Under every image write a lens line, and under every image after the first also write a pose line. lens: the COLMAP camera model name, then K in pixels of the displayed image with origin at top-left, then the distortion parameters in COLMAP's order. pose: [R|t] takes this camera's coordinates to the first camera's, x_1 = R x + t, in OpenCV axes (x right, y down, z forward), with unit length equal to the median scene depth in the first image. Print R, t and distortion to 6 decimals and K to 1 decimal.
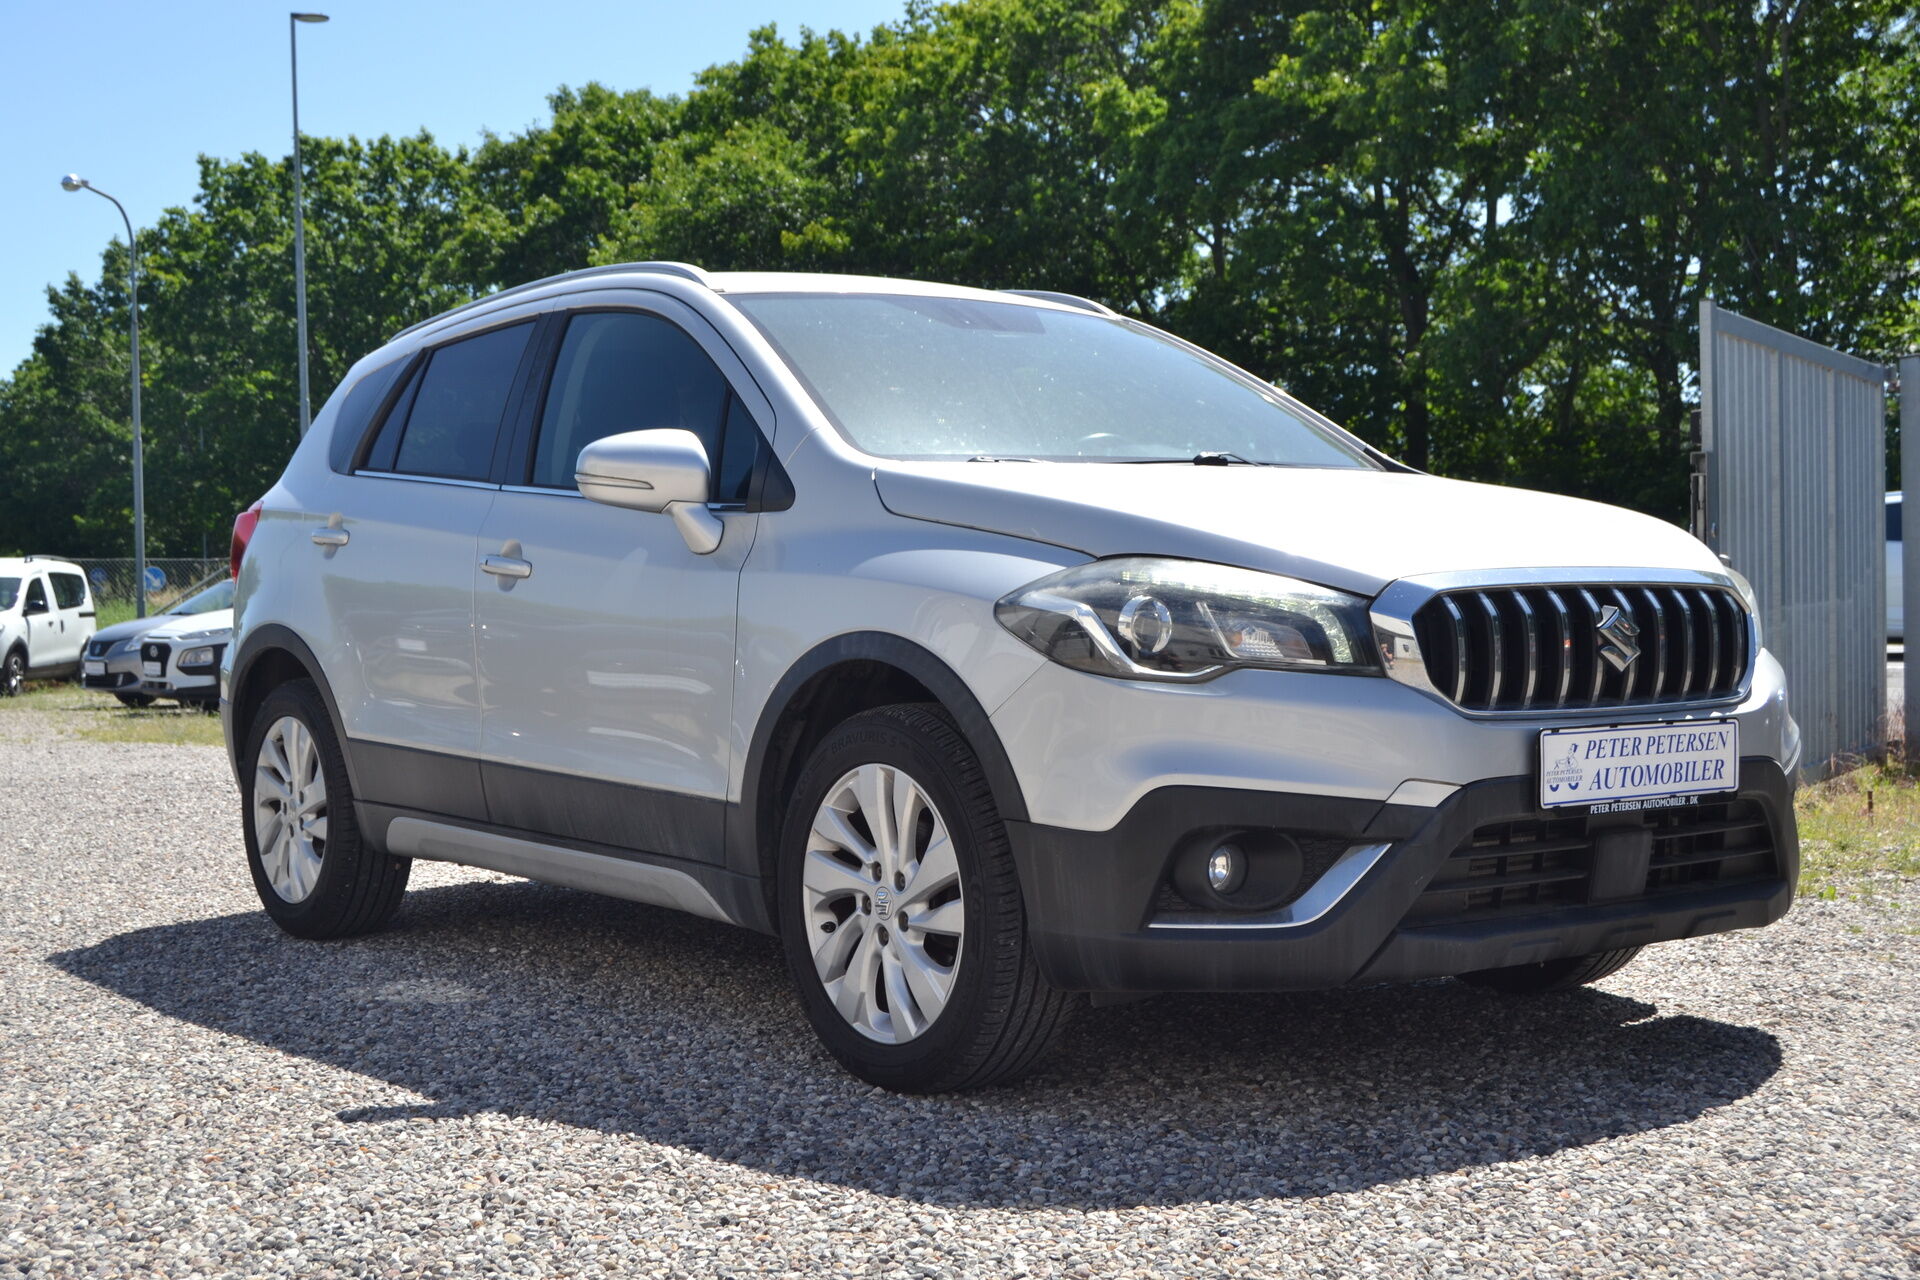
lens RADIAL K [[2483.2, 0, 948.8], [0, 2483.2, 638.4], [0, 0, 1]] dist [-0.108460, 0.000000]
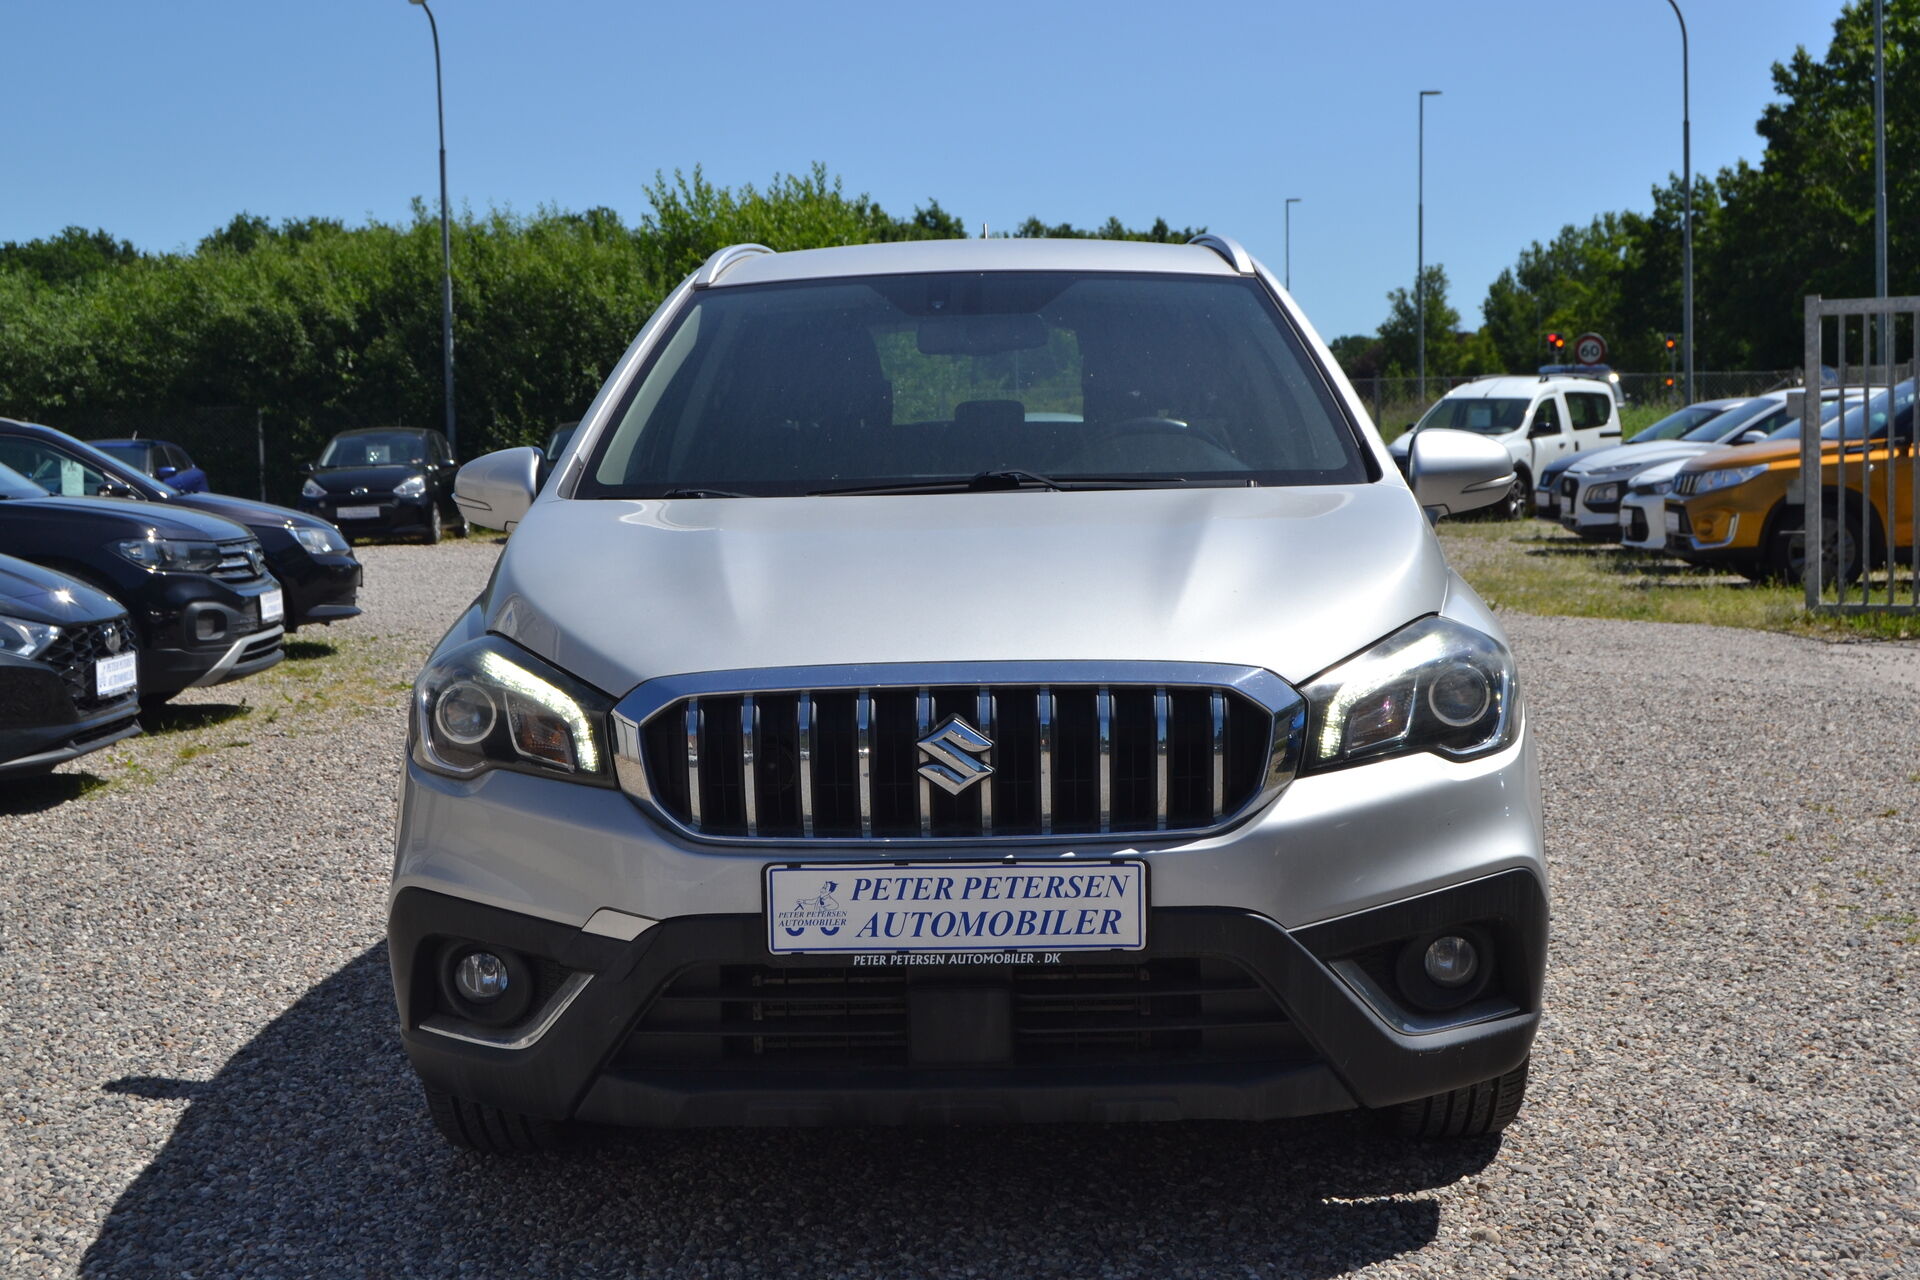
lens RADIAL K [[2596.4, 0, 956.7], [0, 2596.4, 633.8], [0, 0, 1]] dist [-0.027306, 0.000000]
pose [[0.790373, 0.046731, -0.610842, 0.806131], [0.000286, 0.997058, 0.076647, -0.107743], [0.612626, -0.060755, 0.788034, 0.317488]]
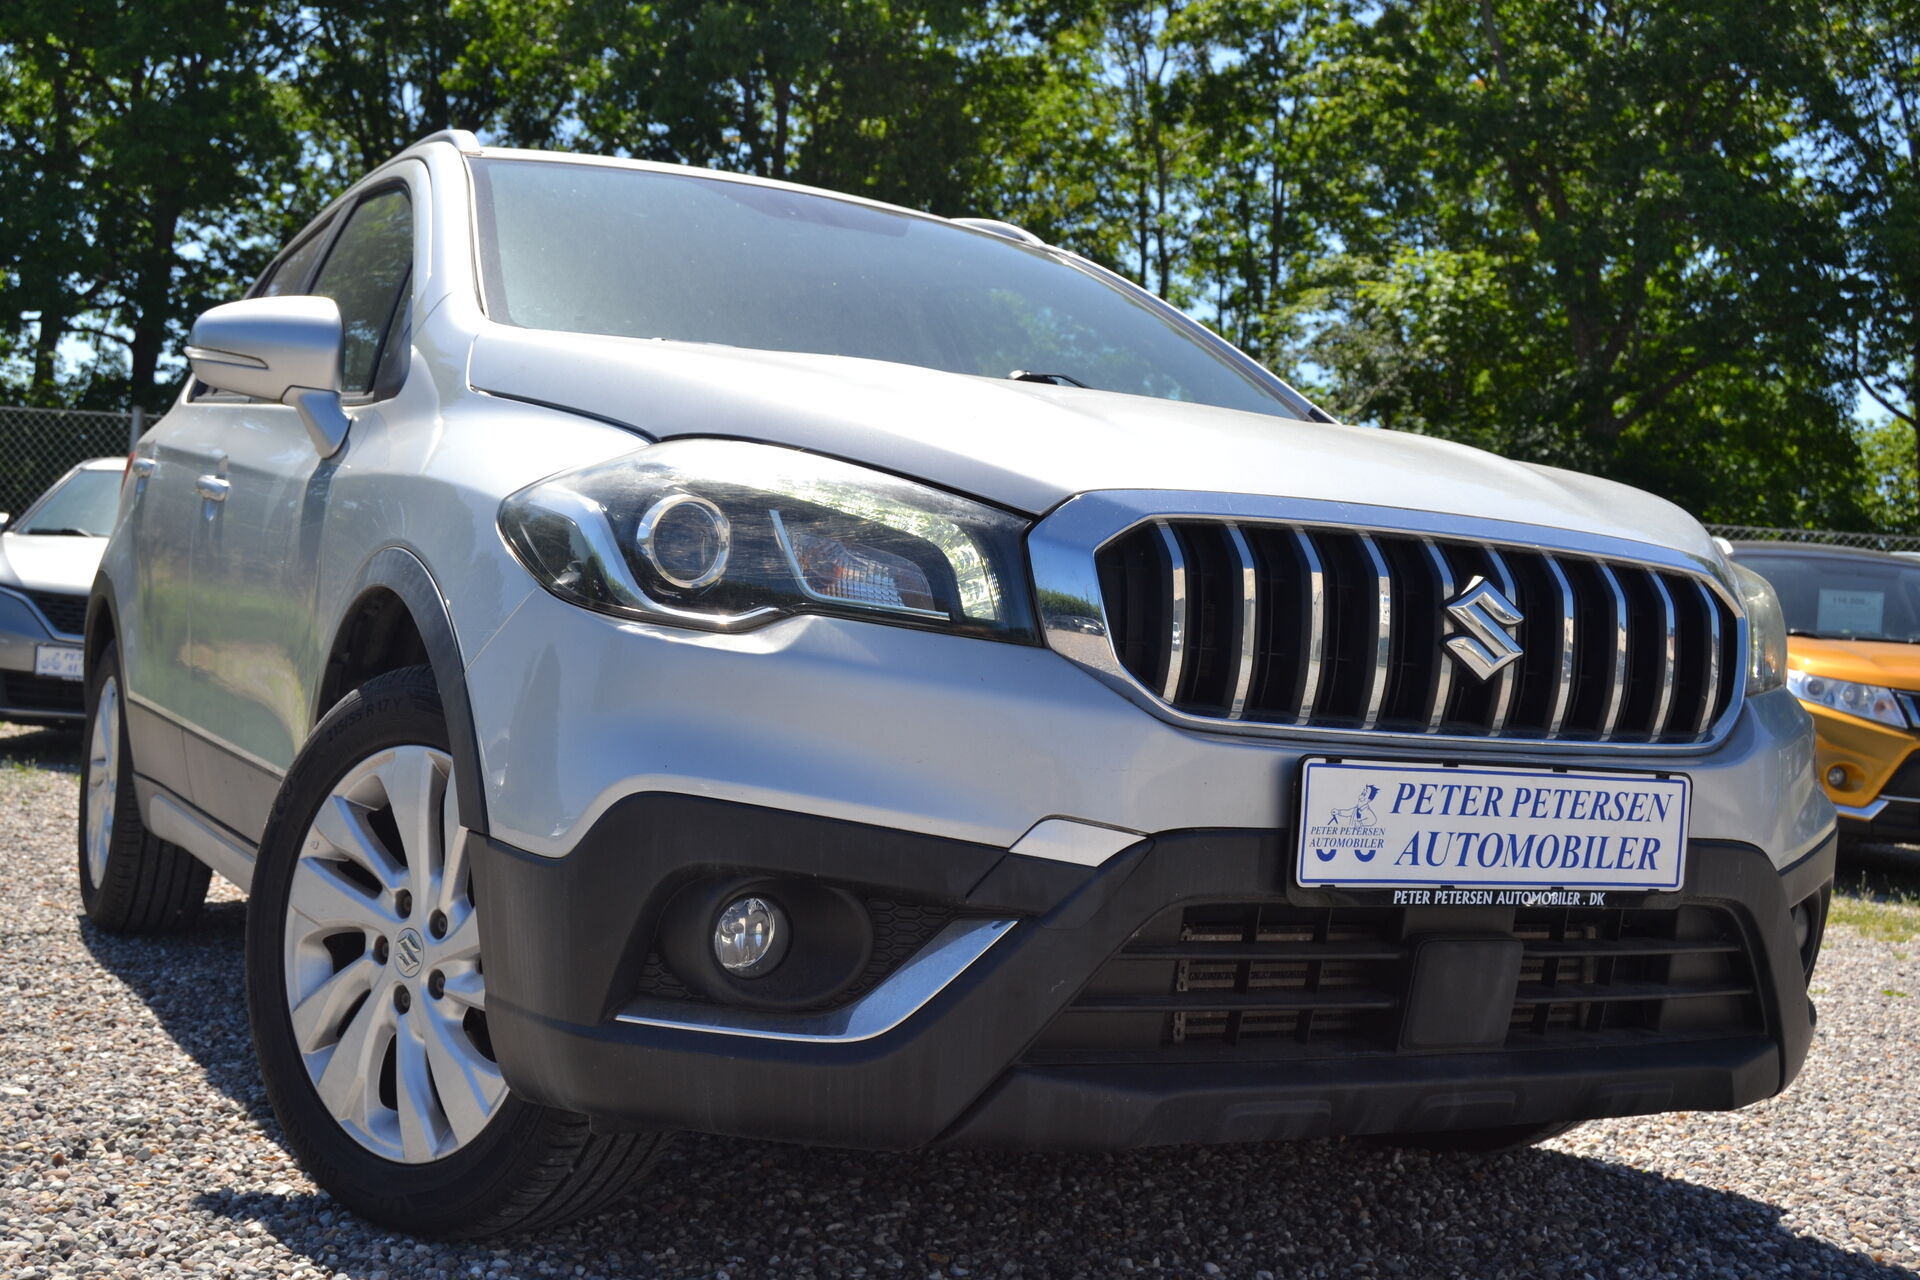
lens RADIAL K [[2271.4, 0, 977.2], [0, 2271.4, 652.4], [0, 0, 1]] dist [-0.060976, 0.000000]
pose [[0.989766, 0.070993, -0.123791, 0.217990], [-0.074885, 0.996825, -0.027067, 0.031513], [0.121476, 0.036061, 0.991939, 0.422769]]
